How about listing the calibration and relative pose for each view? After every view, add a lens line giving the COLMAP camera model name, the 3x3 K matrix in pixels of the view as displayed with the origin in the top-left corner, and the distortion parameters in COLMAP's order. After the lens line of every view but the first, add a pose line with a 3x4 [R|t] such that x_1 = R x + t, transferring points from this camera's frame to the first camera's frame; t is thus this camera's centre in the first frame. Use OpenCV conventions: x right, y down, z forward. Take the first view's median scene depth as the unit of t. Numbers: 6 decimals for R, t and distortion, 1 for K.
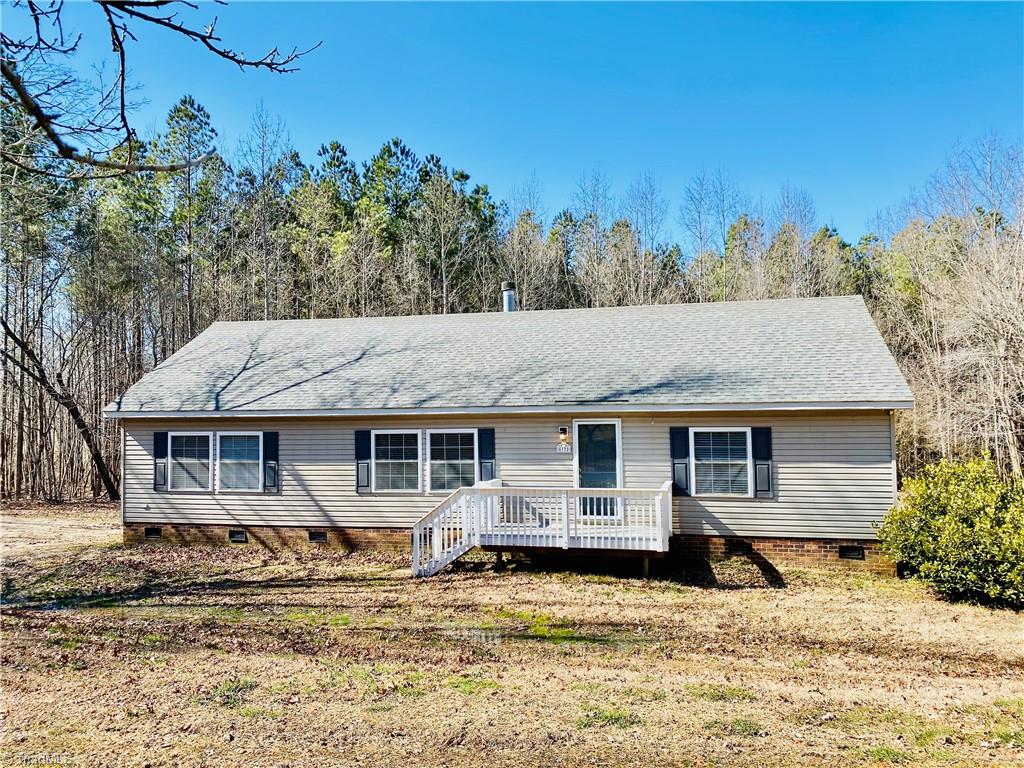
lens RADIAL K [[772.2, 0, 515.4], [0, 772.2, 379.2], [0, 0, 1]] dist [0.050818, -0.056315]
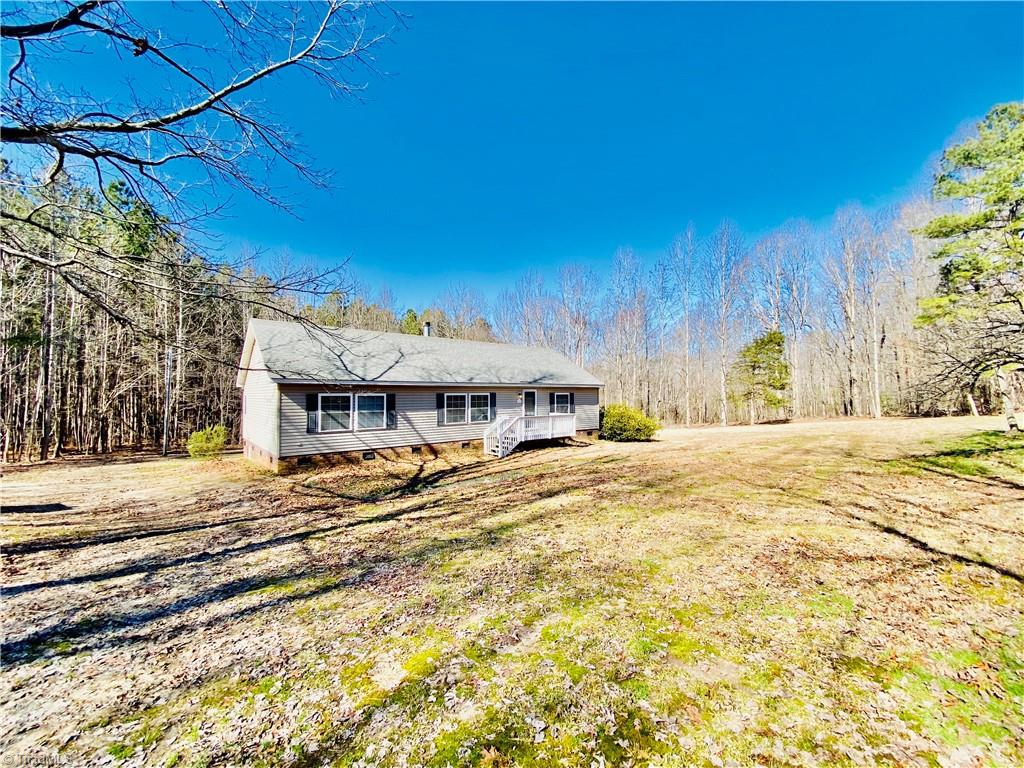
lens RADIAL K [[401.6, 0, 517.7], [0, 401.6, 385.3], [0, 0, 1]] dist [0.023371, -0.000015]
pose [[0.597418, 0.022626, 0.801611, -0.891600], [-0.052442, 0.998565, 0.010899, 0.024164], [-0.800214, -0.048549, 0.597747, 0.236035]]
